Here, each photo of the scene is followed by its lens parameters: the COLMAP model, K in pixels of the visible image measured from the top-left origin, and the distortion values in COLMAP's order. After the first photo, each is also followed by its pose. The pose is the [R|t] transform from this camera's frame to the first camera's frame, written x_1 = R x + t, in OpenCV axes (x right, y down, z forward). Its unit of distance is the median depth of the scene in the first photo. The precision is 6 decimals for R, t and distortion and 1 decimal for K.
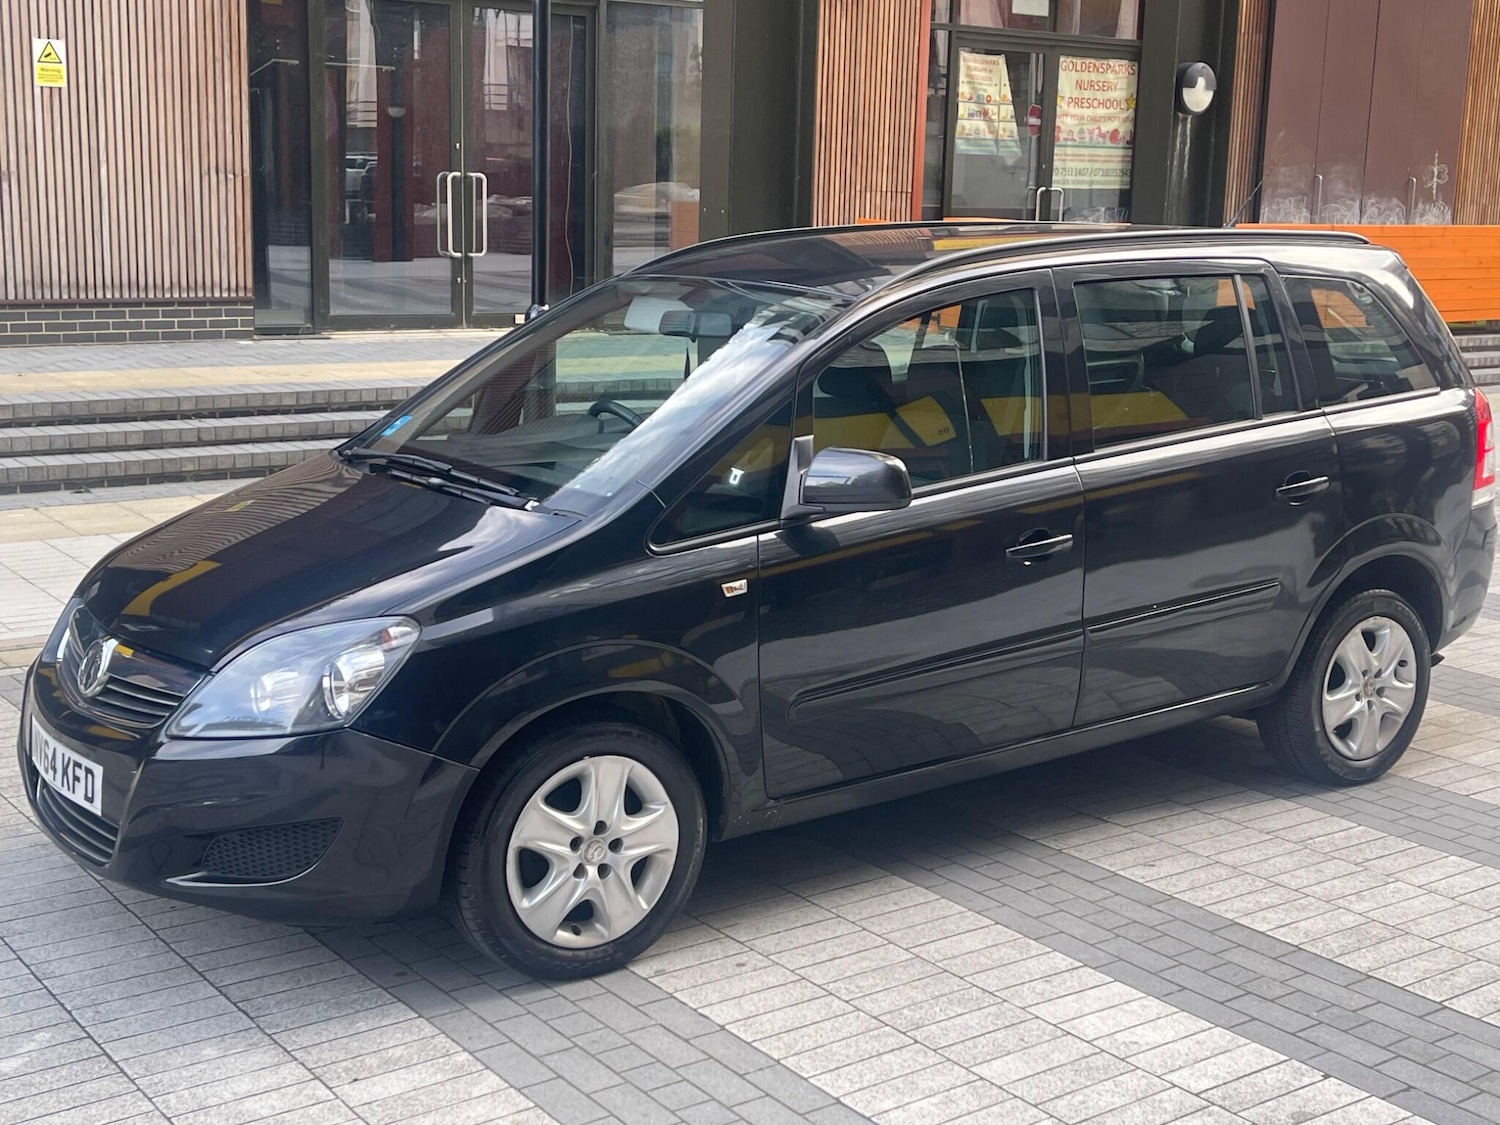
lens RADIAL K [[1980.9, 0, 819.7], [0, 1980.9, 561.5], [0, 0, 1]] dist [0.034088, -0.002033]
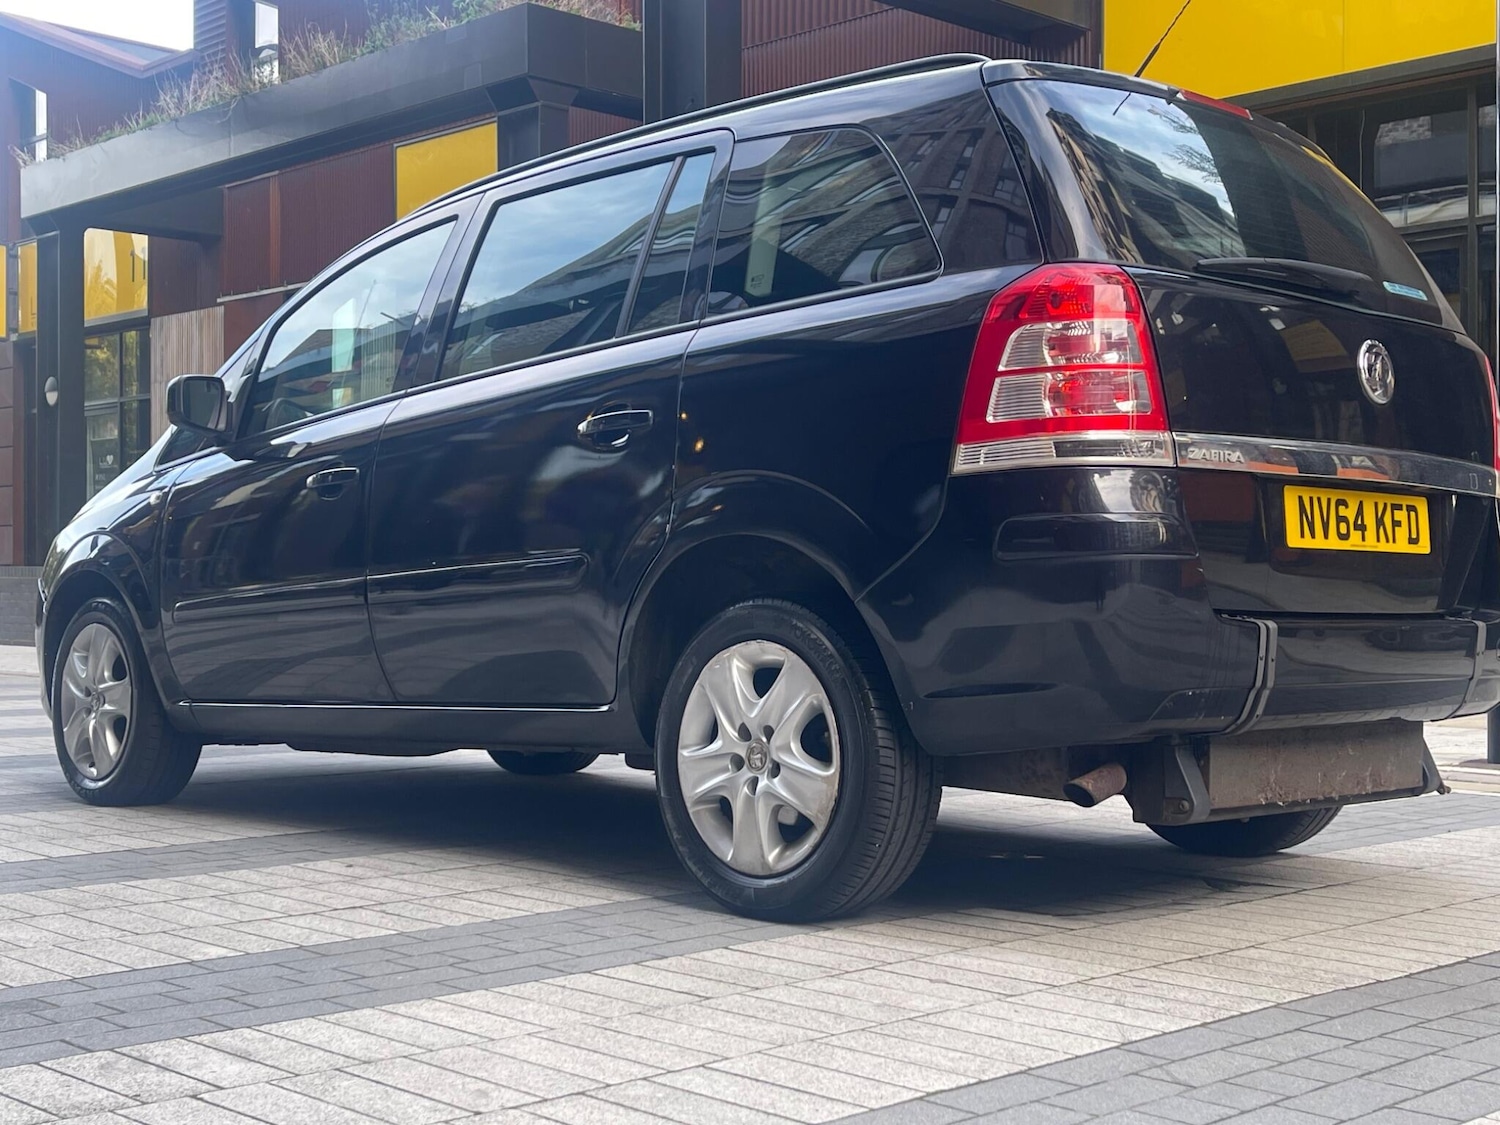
lens RADIAL K [[1985.7, 0, 798.4], [0, 1985.7, 563.9], [0, 0, 1]] dist [0.033915, -0.038989]
pose [[0.142660, -0.039544, -0.988982, 1.125167], [-0.194633, 0.978571, -0.067203, 0.055227], [0.970446, 0.202075, 0.131906, 1.160609]]
